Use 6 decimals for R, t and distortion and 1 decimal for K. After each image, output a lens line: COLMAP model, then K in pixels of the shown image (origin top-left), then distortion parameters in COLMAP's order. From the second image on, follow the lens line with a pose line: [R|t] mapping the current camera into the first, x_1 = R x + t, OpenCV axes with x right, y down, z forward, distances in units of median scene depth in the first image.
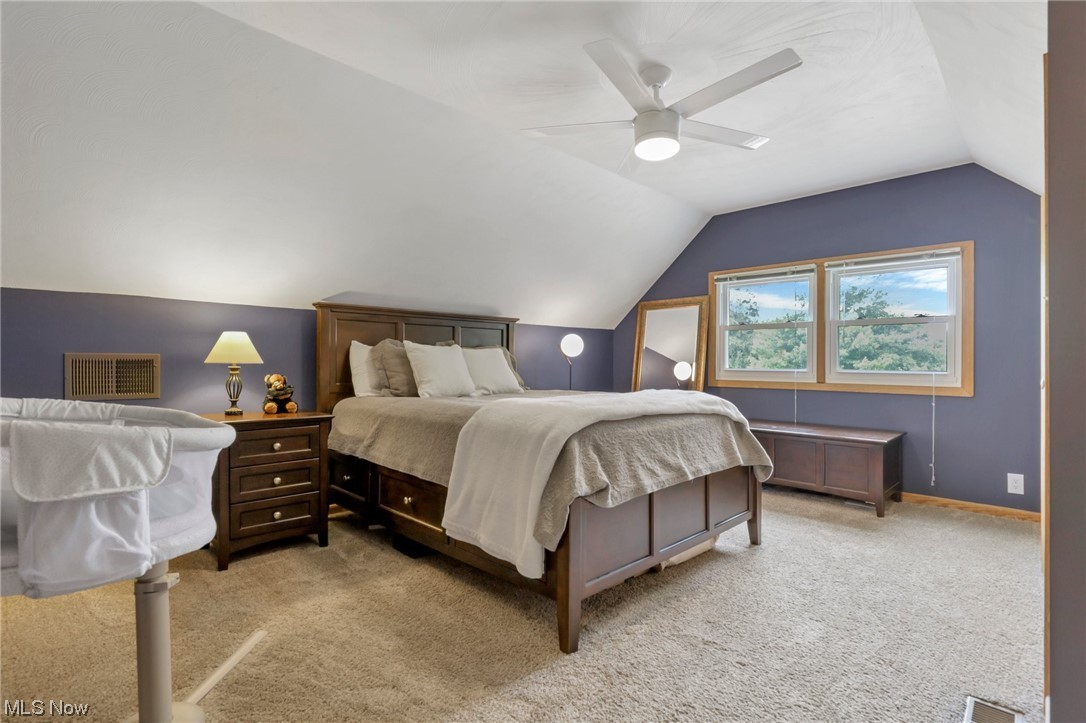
lens RADIAL K [[523.6, 0, 542.3], [0, 523.6, 364.4], [0, 0, 1]] dist [-0.044921, -0.000216]
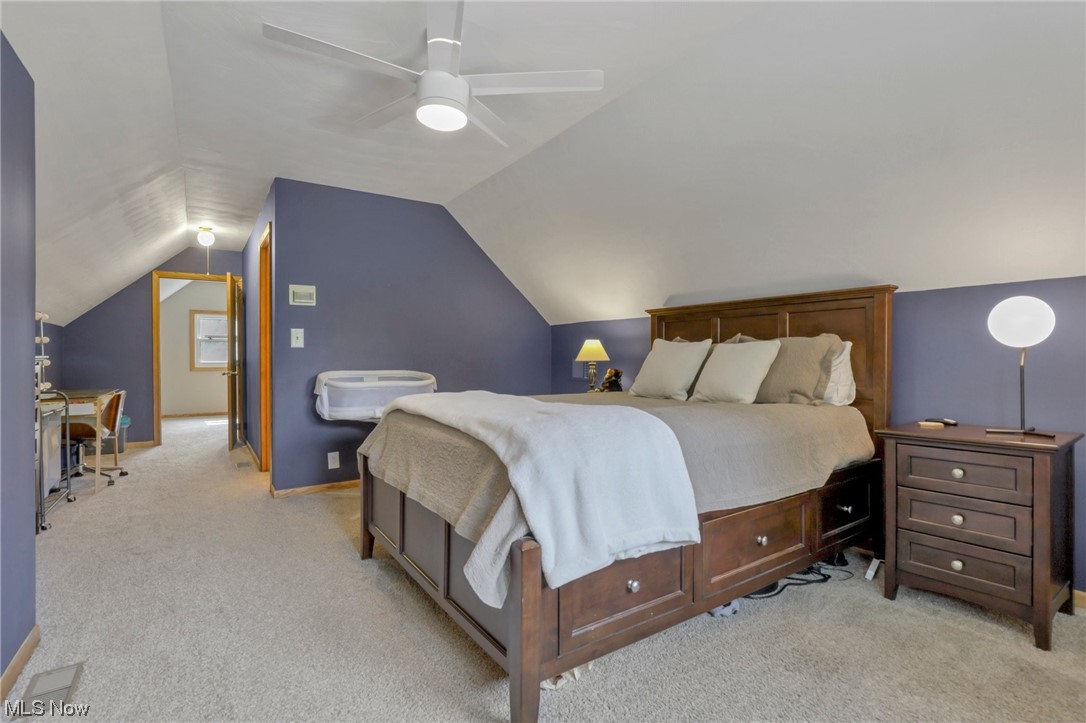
lens RADIAL K [[523.6, 0, 542.3], [0, 523.6, 364.4], [0, 0, 1]] dist [-0.044921, -0.000216]
pose [[-0.182958, 0.006699, -0.983098, 0.856284], [-0.002671, 0.999970, 0.007311, -0.002080], [0.983117, 0.003963, -0.182935, 1.033163]]
